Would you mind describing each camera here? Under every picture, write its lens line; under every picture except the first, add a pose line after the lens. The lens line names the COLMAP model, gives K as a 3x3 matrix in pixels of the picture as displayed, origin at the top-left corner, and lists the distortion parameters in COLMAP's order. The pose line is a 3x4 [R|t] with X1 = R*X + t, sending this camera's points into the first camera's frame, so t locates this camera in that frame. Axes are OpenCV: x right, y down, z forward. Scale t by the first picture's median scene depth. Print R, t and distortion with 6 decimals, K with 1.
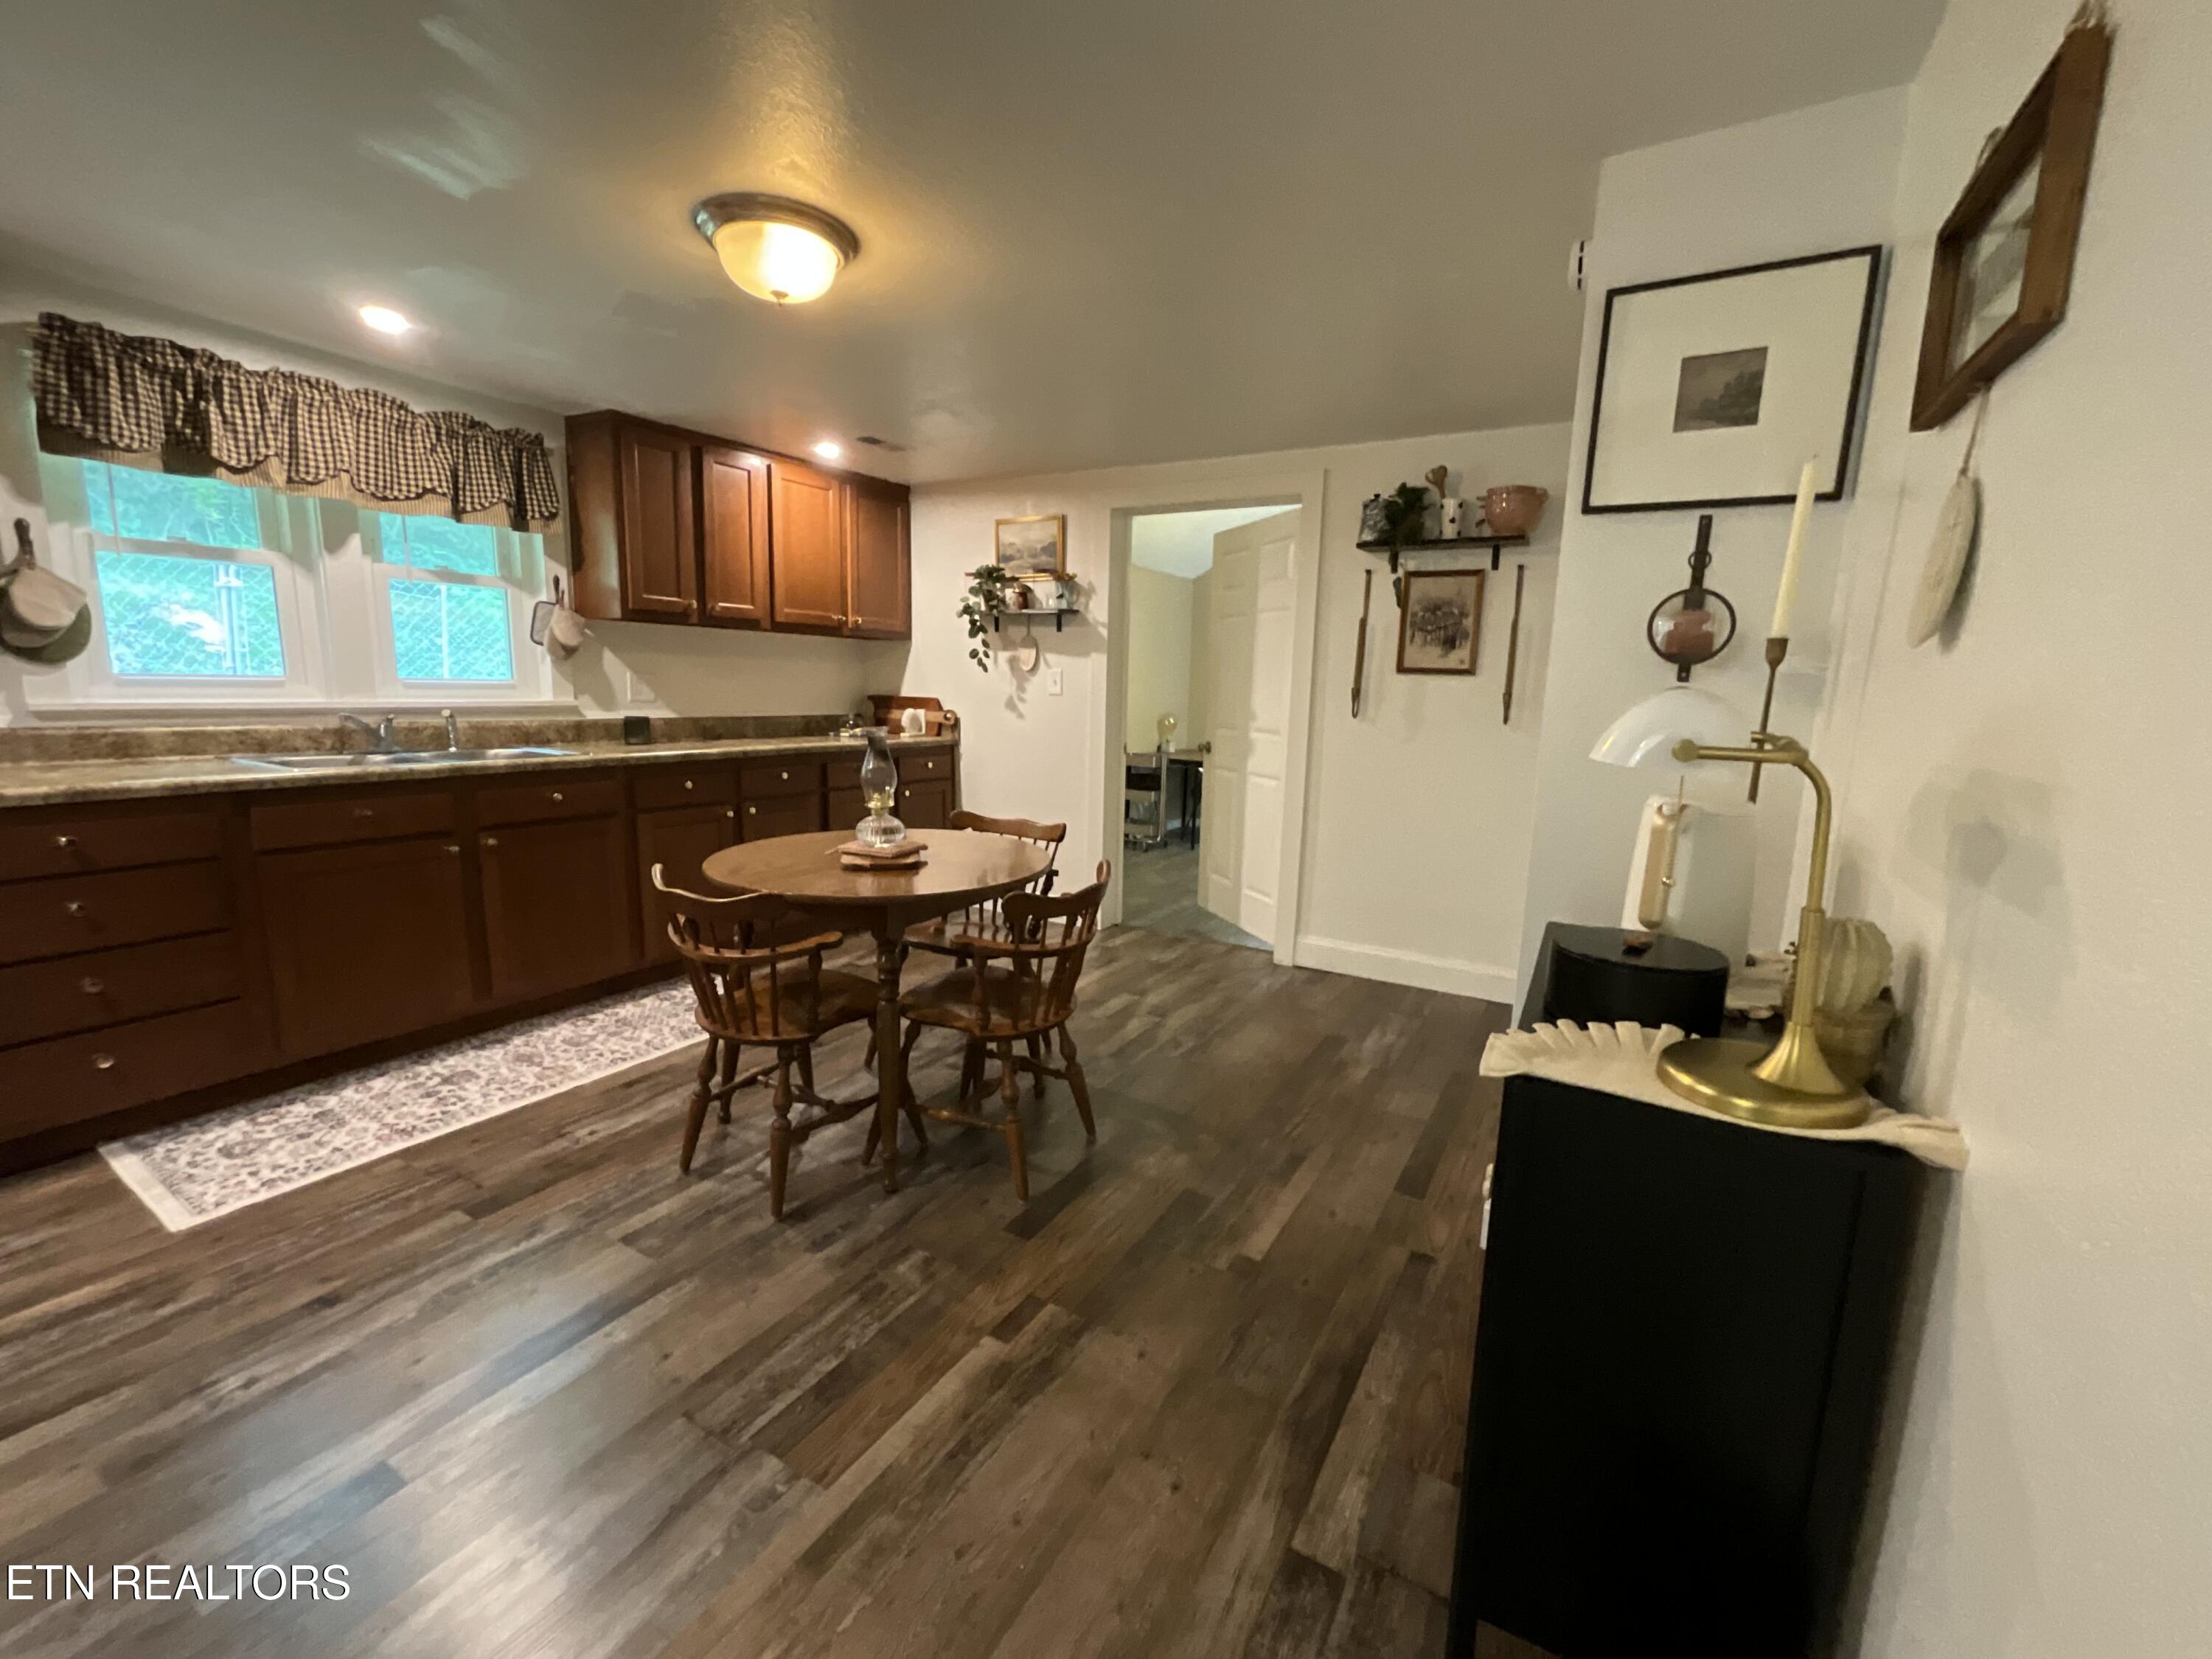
lens RADIAL K [[902.3, 0, 1098.0], [0, 902.3, 832.6], [0, 0, 1]] dist [0.002041, 0.000206]
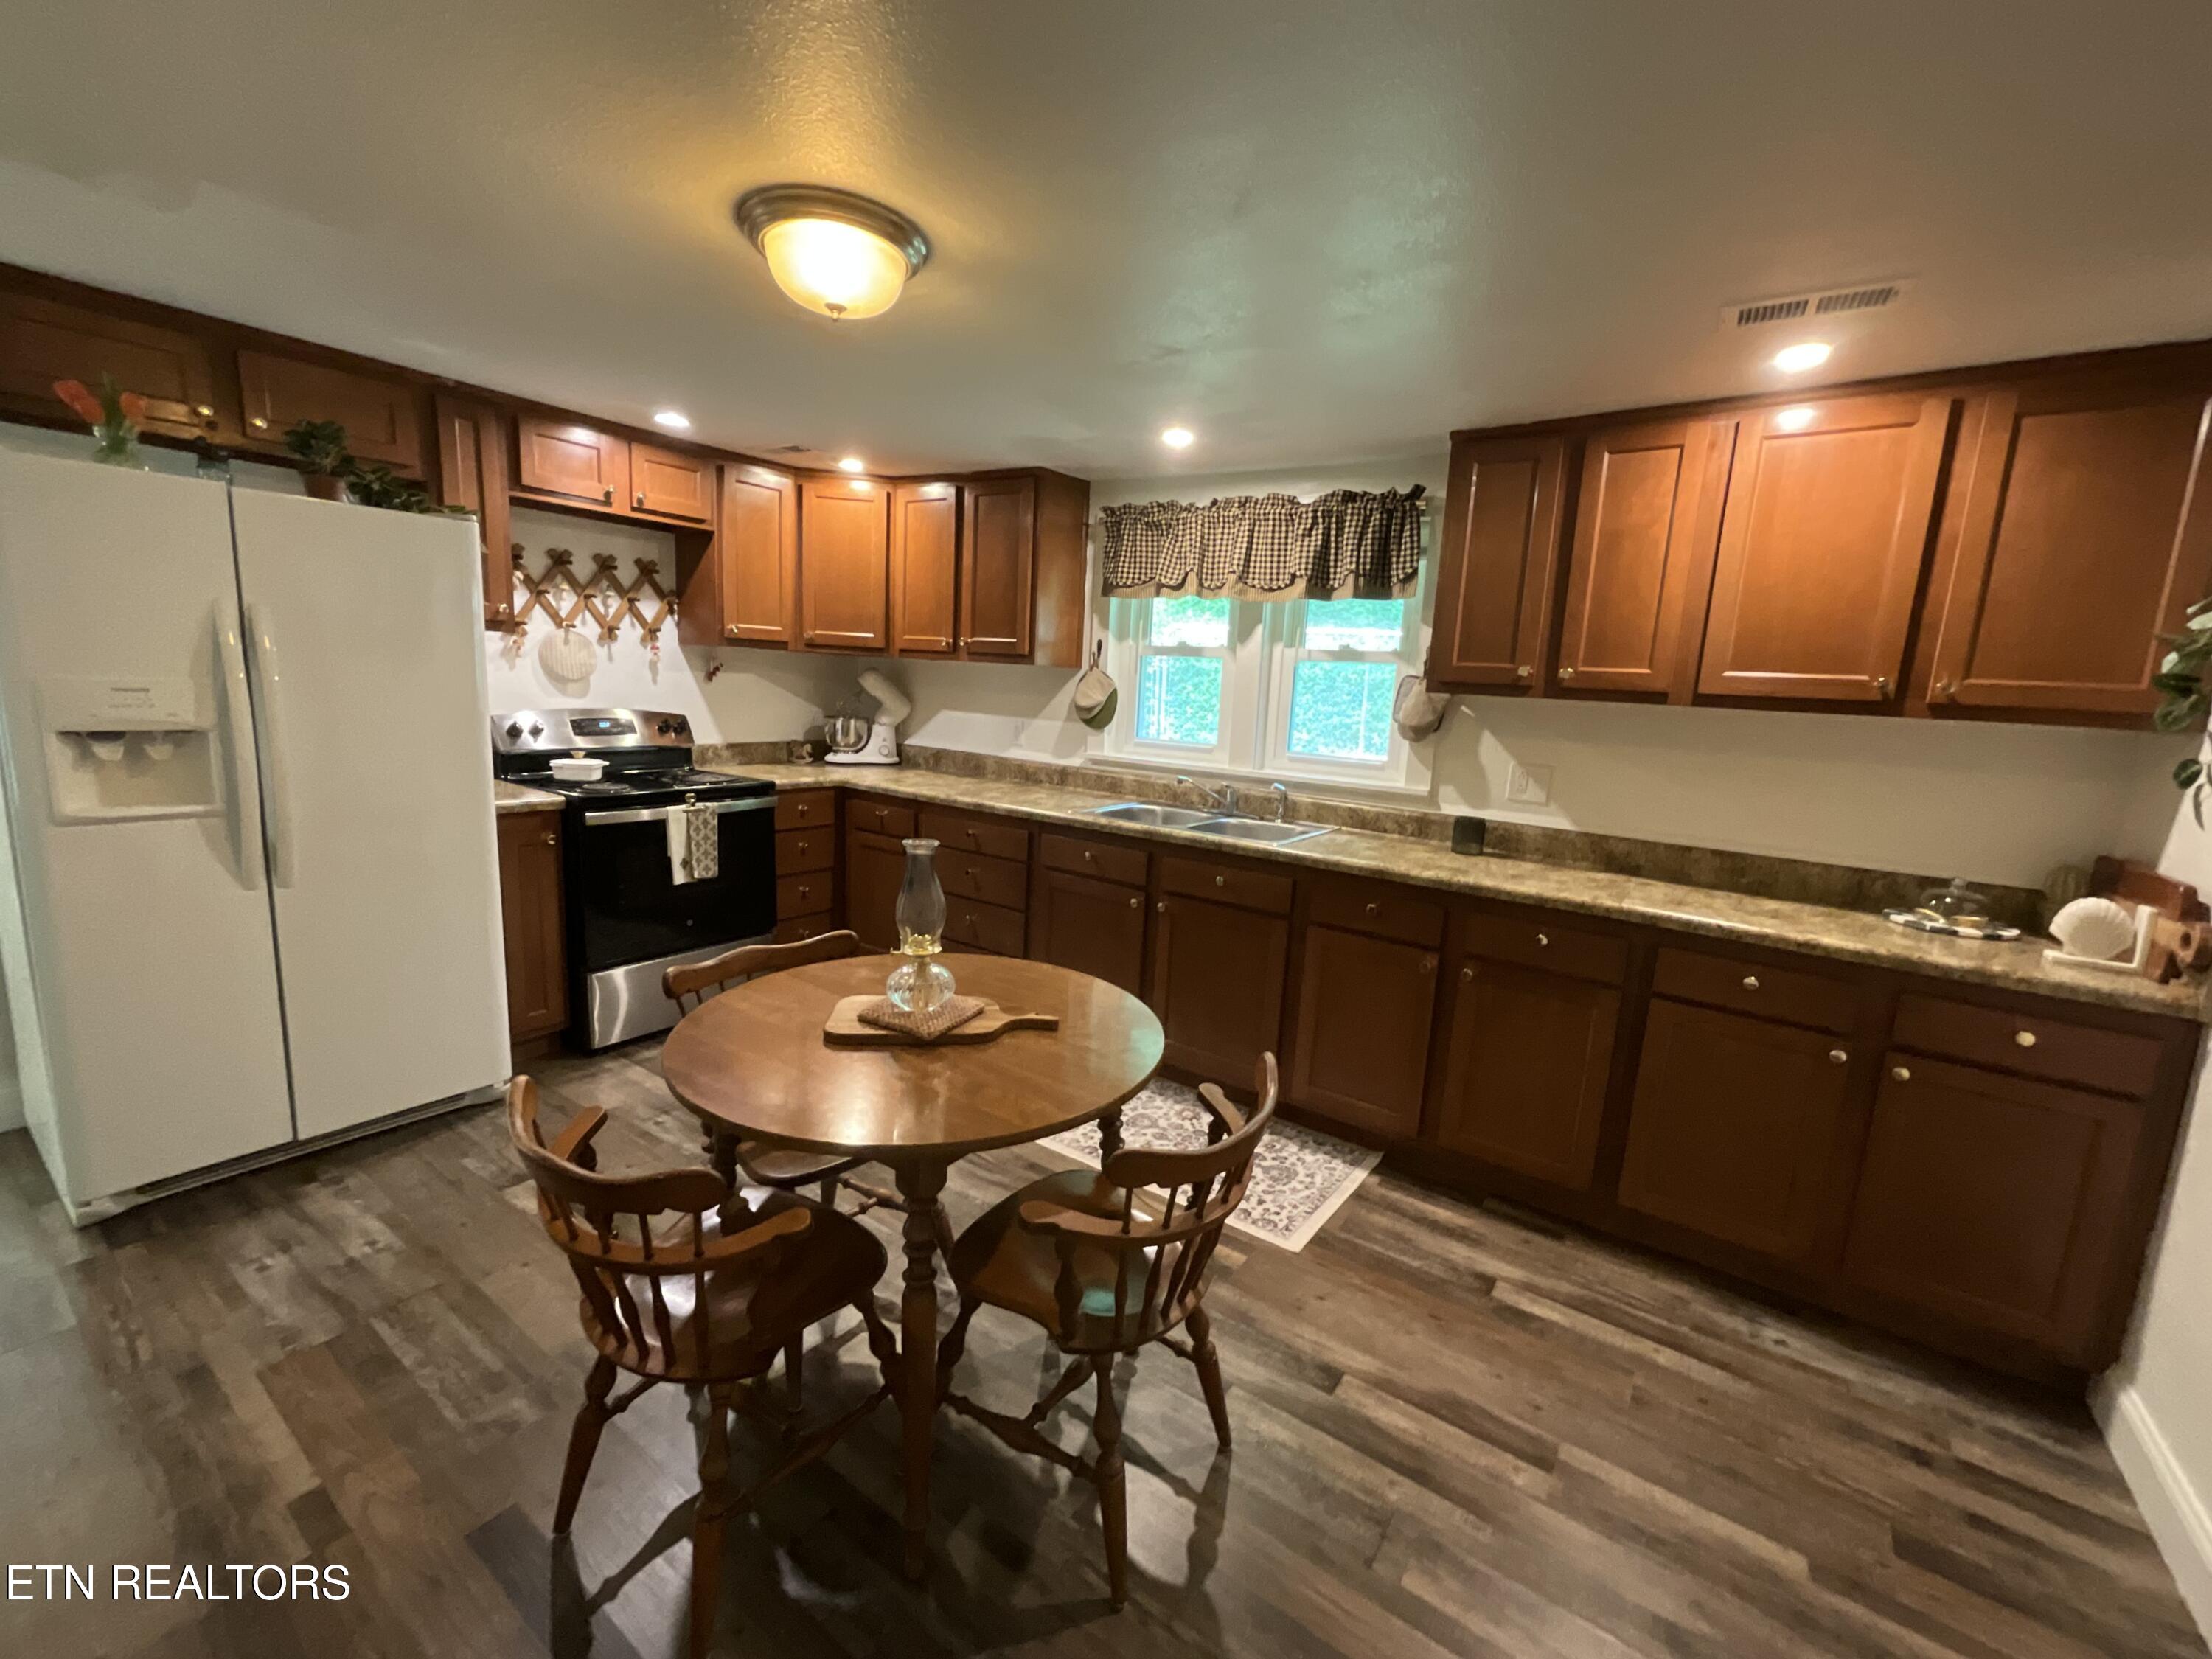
lens RADIAL K [[904.5, 0, 1100.2], [0, 904.5, 822.8], [0, 0, 1]] dist [0.002202, -0.004150]
pose [[-0.070862, 0.108555, -0.991562, 0.299145], [-0.231798, 0.965055, 0.122219, -0.159644], [0.970179, 0.238503, -0.043223, 0.798719]]
